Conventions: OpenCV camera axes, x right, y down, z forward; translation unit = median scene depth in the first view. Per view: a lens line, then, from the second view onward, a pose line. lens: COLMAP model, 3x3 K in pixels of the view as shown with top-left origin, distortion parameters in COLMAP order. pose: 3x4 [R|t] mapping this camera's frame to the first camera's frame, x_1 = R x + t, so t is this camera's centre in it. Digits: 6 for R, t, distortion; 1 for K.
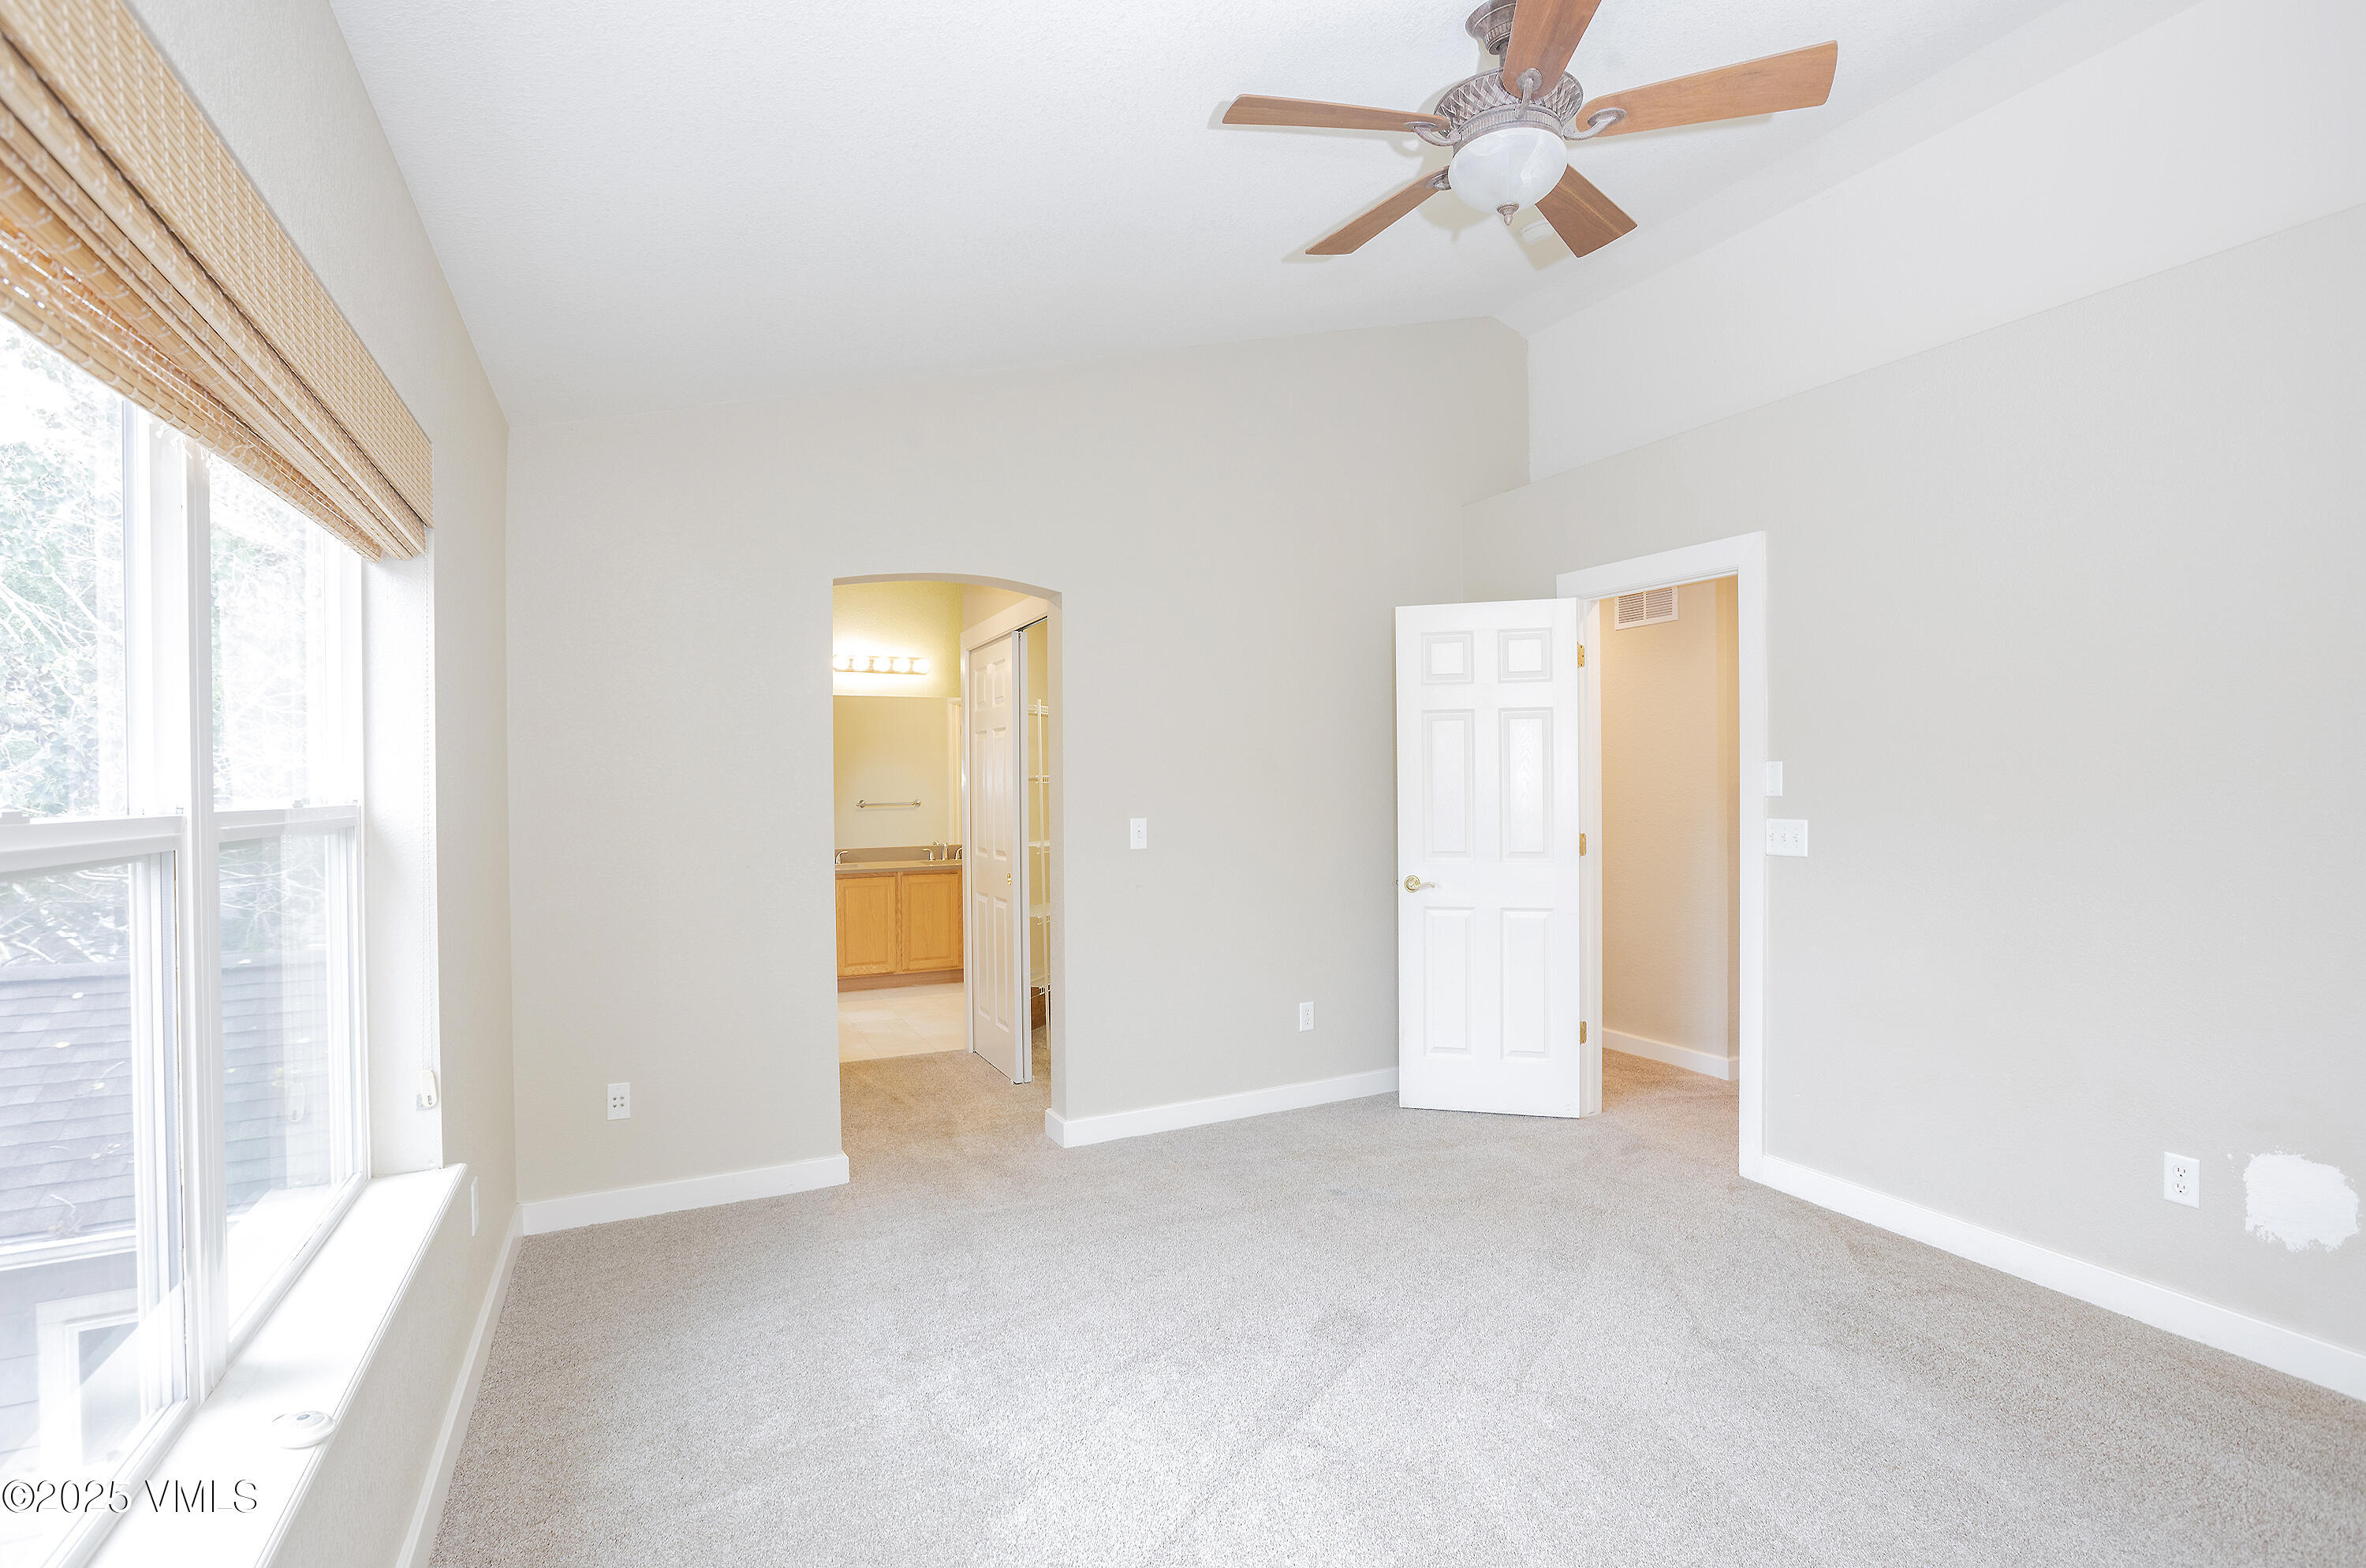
lens RADIAL K [[1061.3, 0, 1179.8], [0, 1061.3, 791.6], [0, 0, 1]] dist [-0.024885, 0.003686]
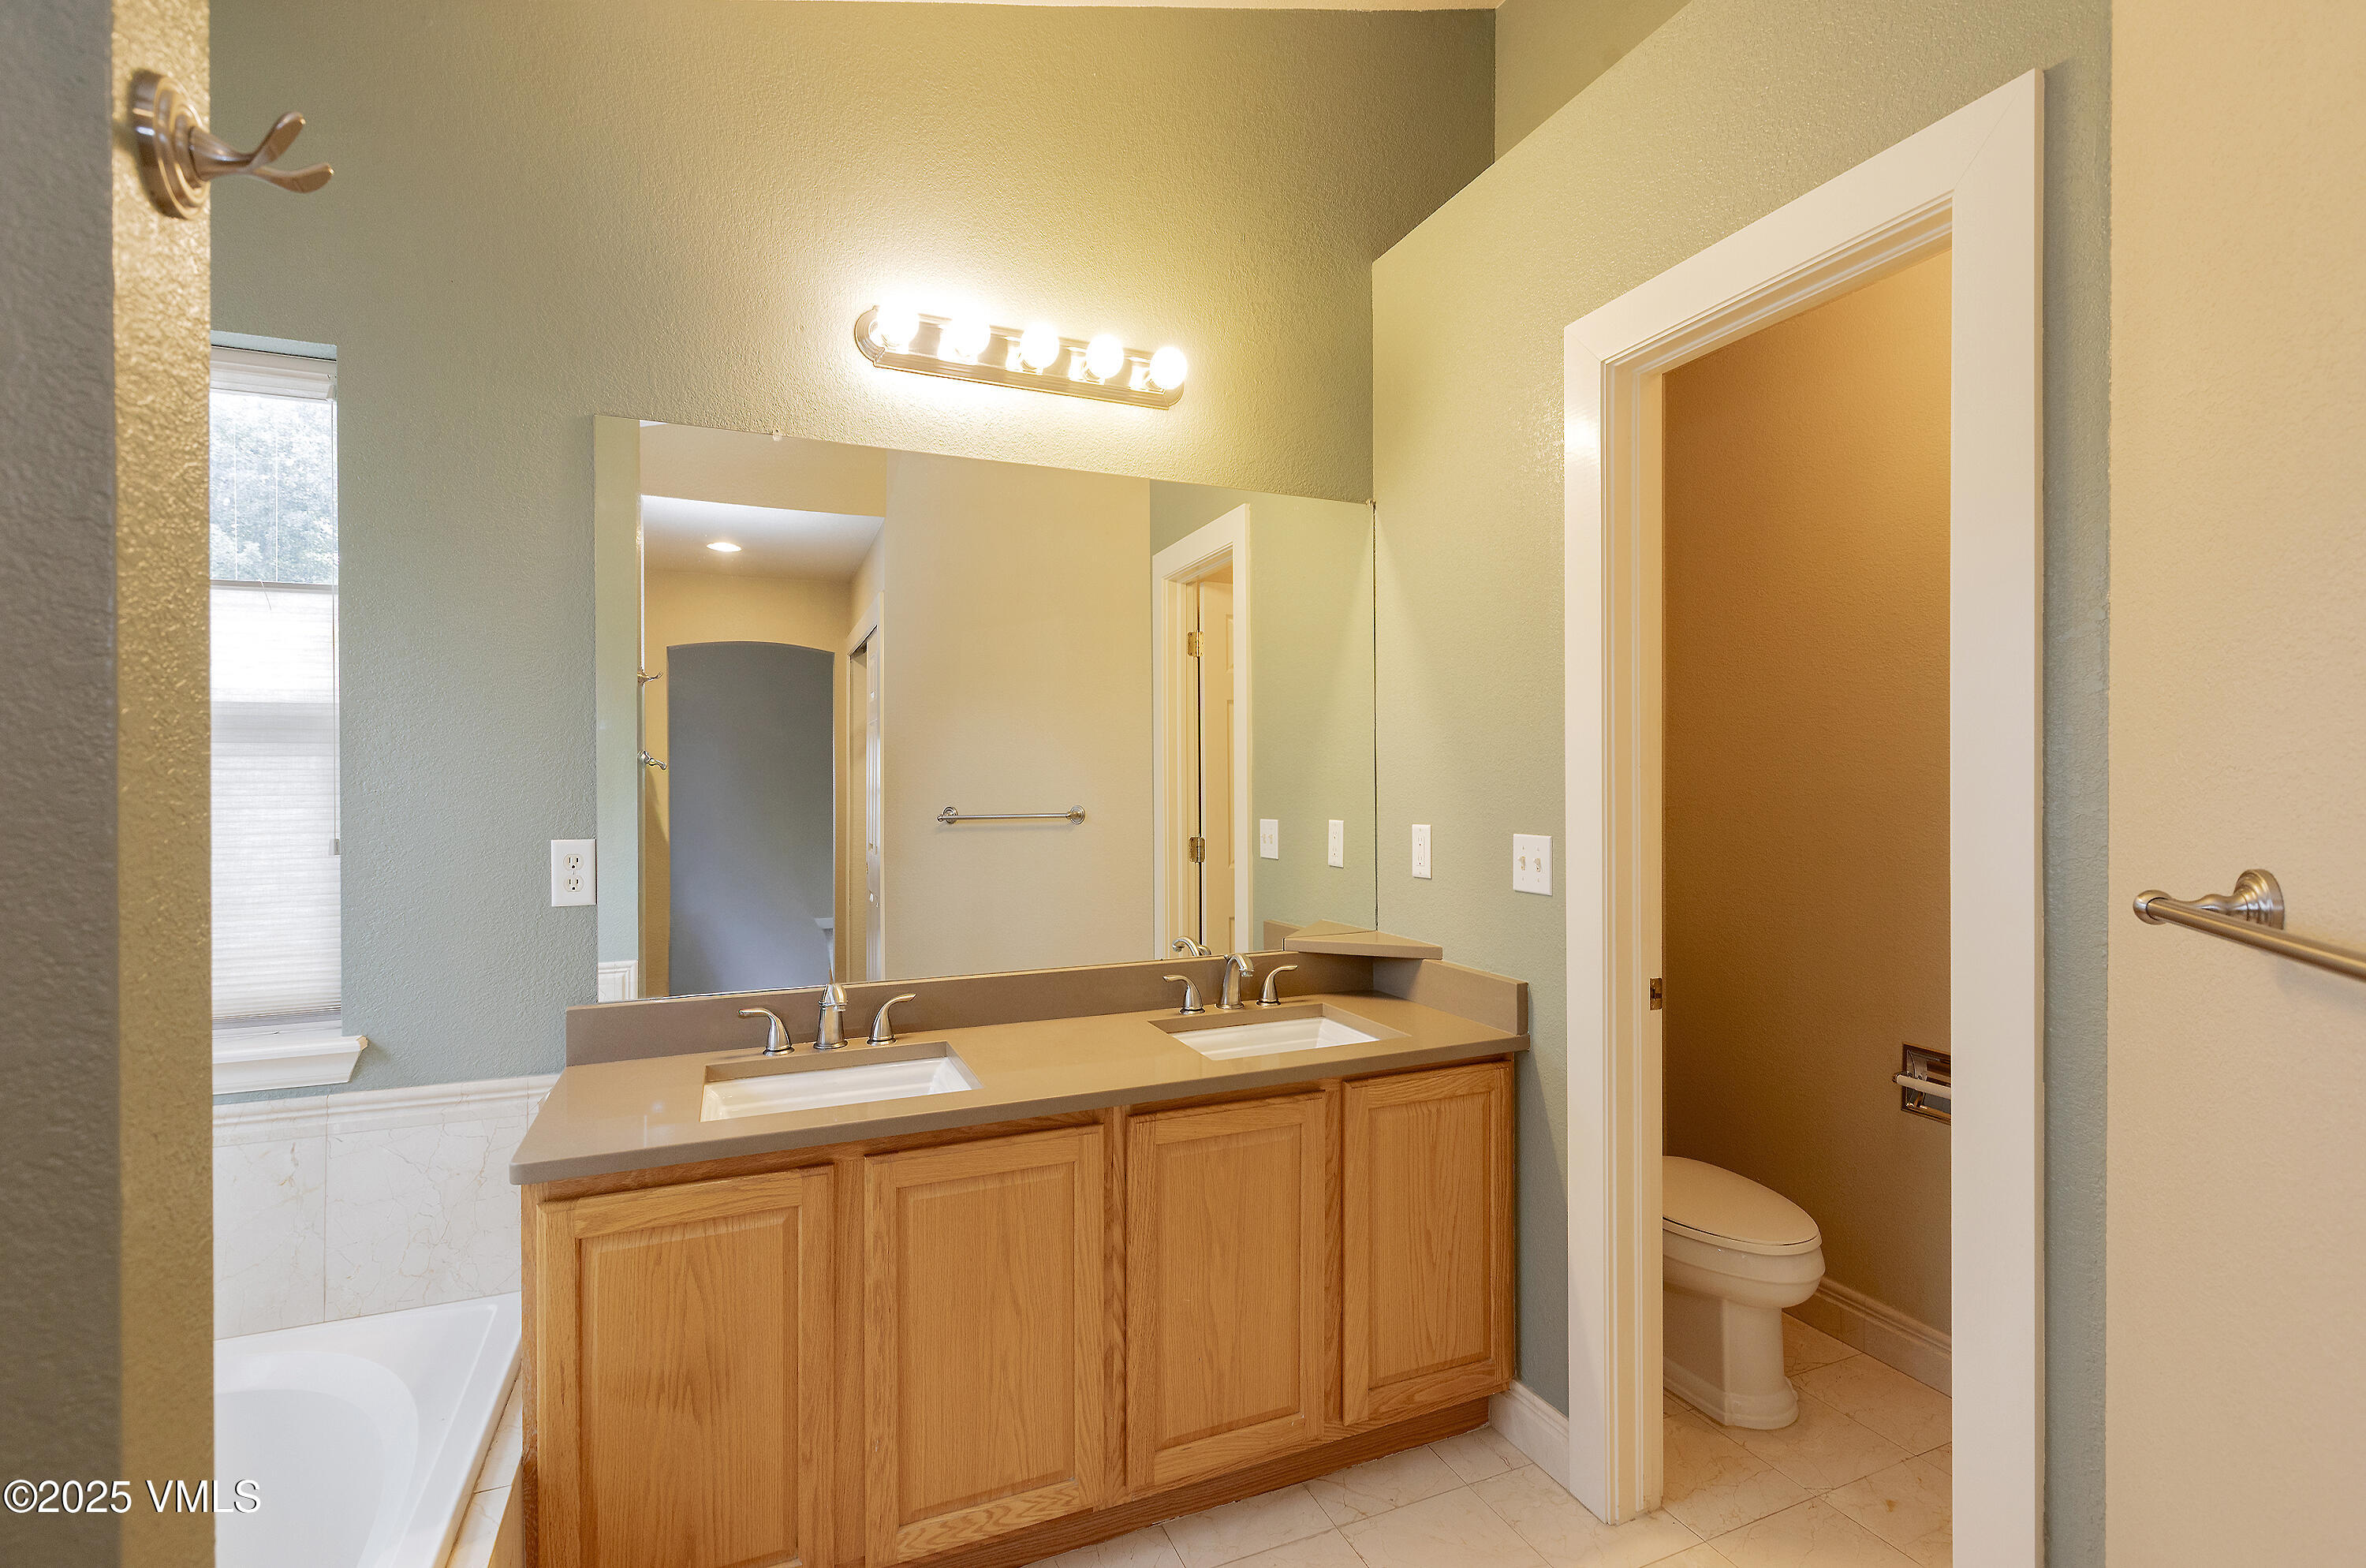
lens RADIAL K [[1045.3, 0, 1183.0], [0, 1045.3, 784.0], [0, 0, 1]] dist [0.000840, 0.000328]
pose [[0.998883, 0.003412, -0.047137, -0.233506], [-0.003569, 0.999988, -0.003257, 0.000944], [0.047125, 0.003421, 0.998883, 0.738672]]
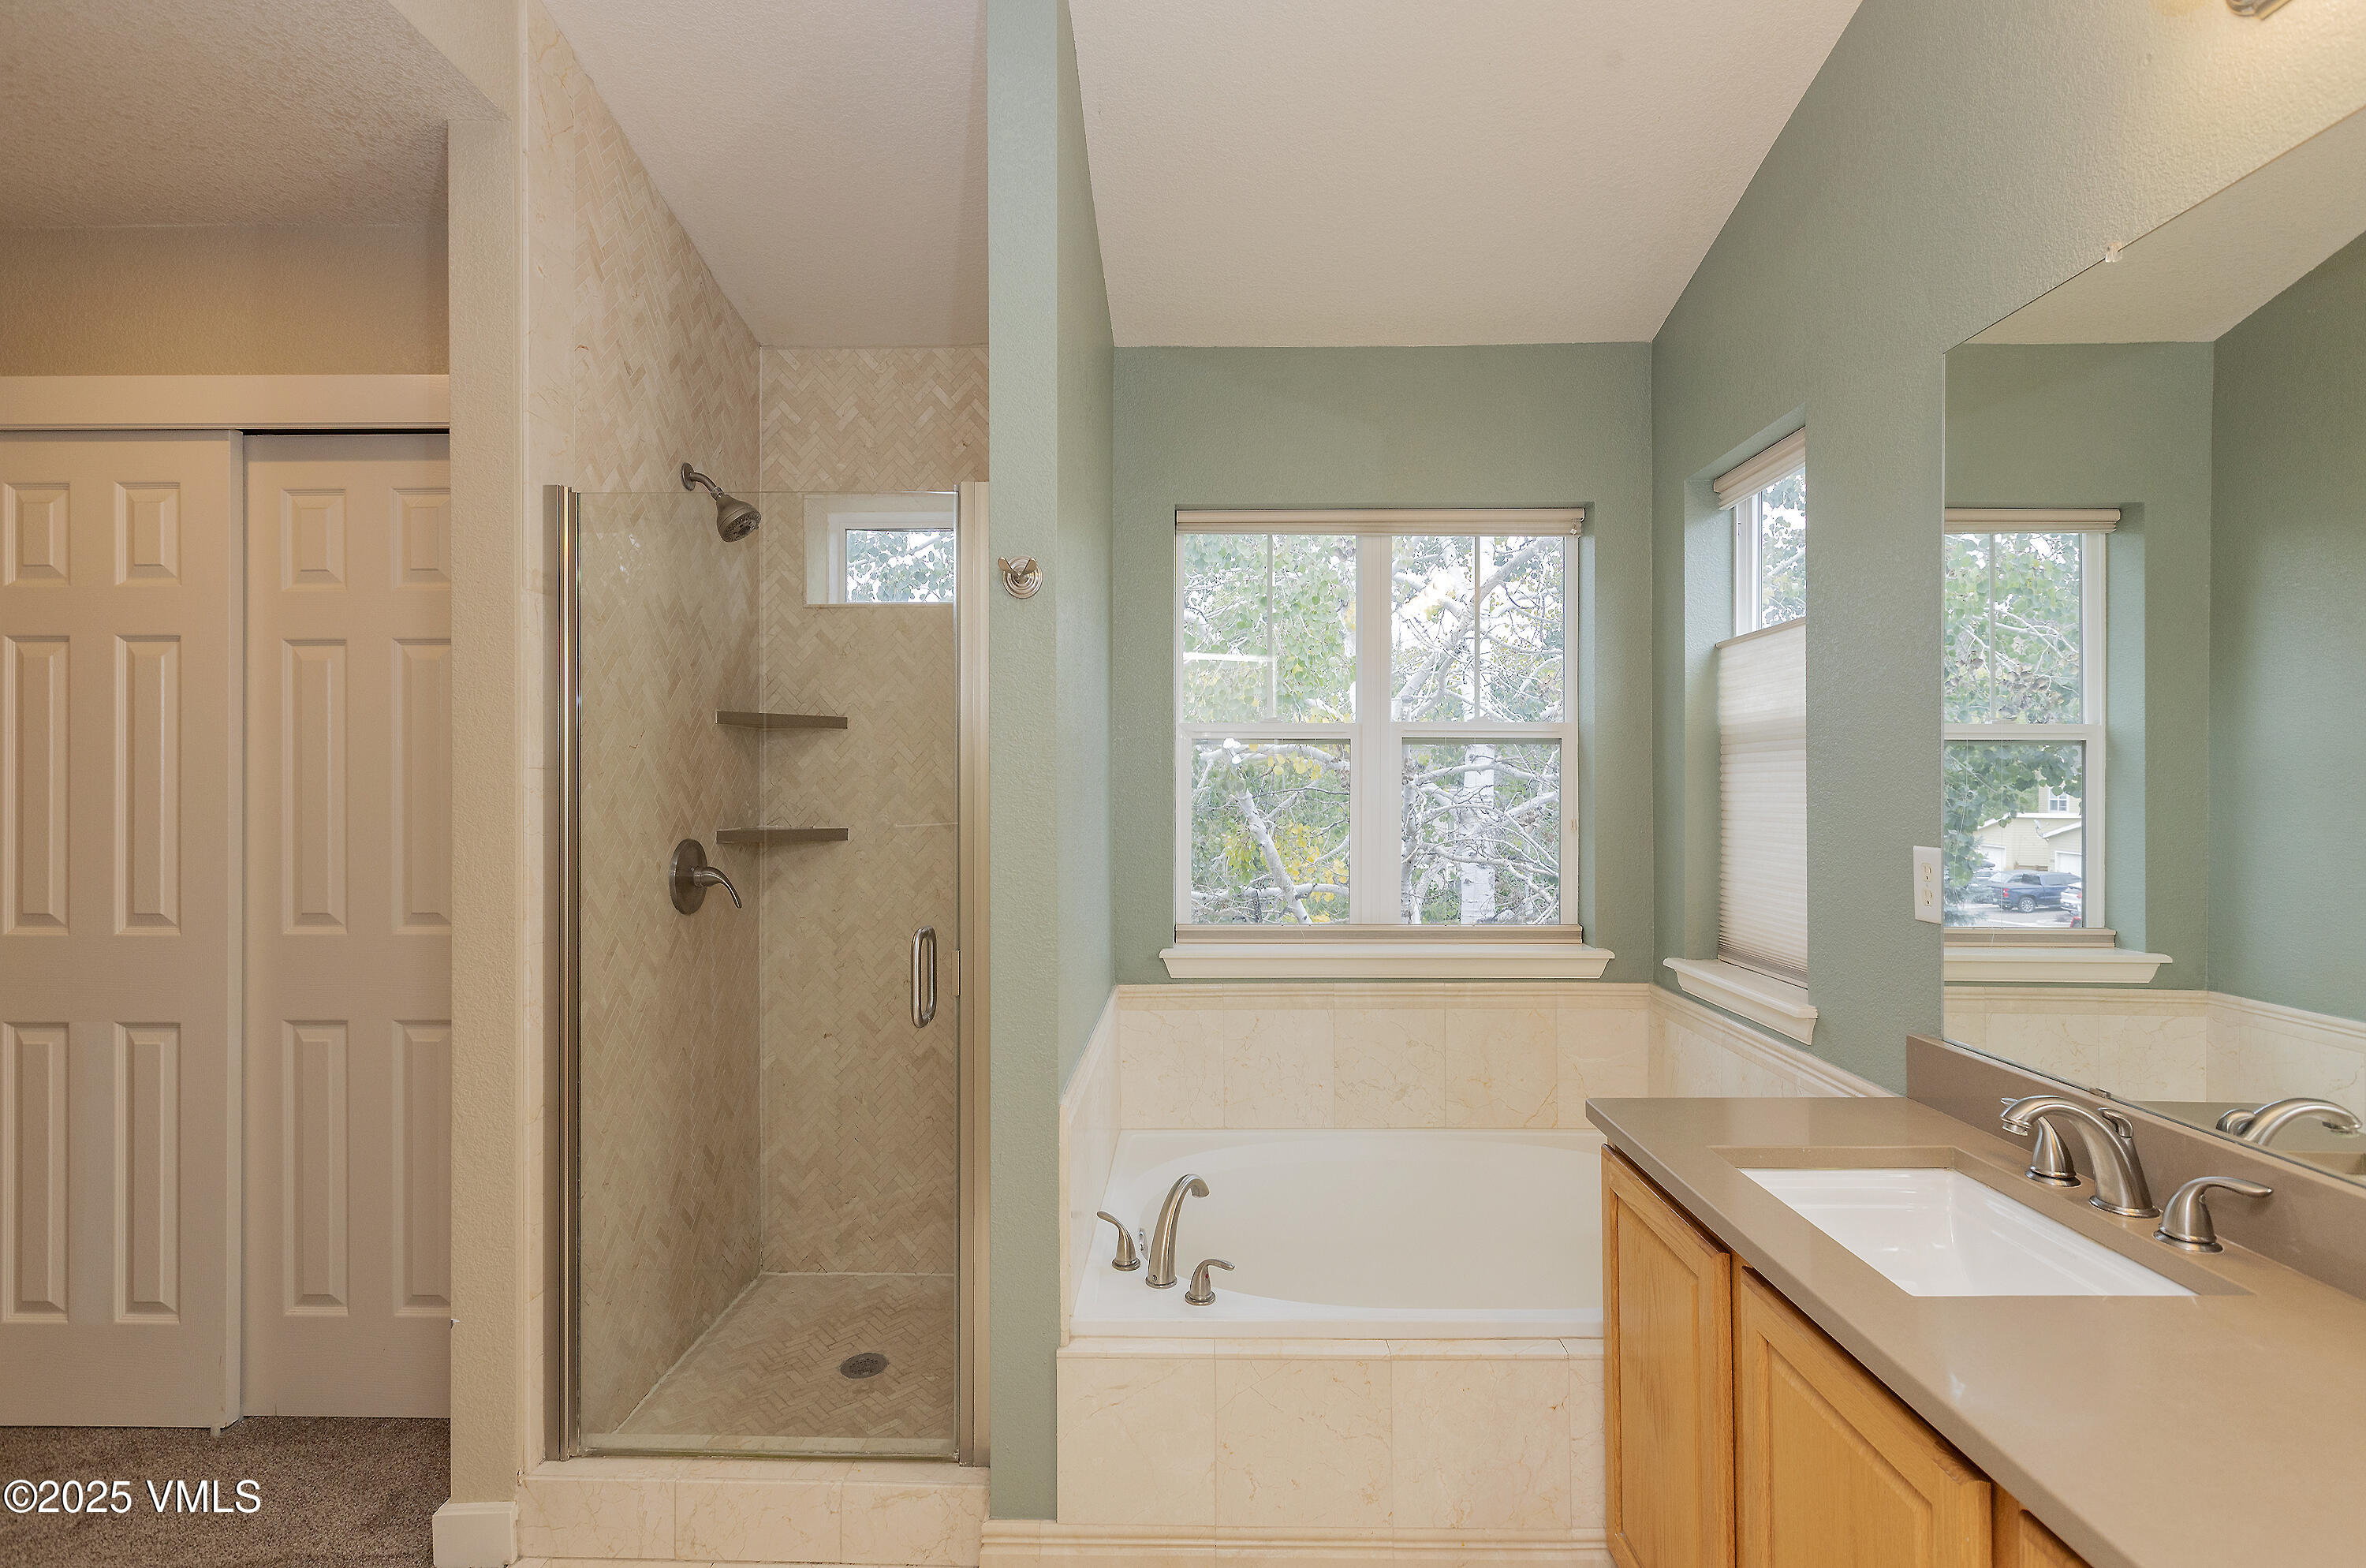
lens RADIAL K [[1061.3, 0, 1179.8], [0, 1061.3, 791.6], [0, 0, 1]] dist [-0.024885, 0.003686]
pose [[-0.448757, 0.009157, -0.893607, -0.115700], [0.006183, 0.999955, 0.007142, -0.000251], [0.893632, -0.002320, -0.448794, 0.946164]]
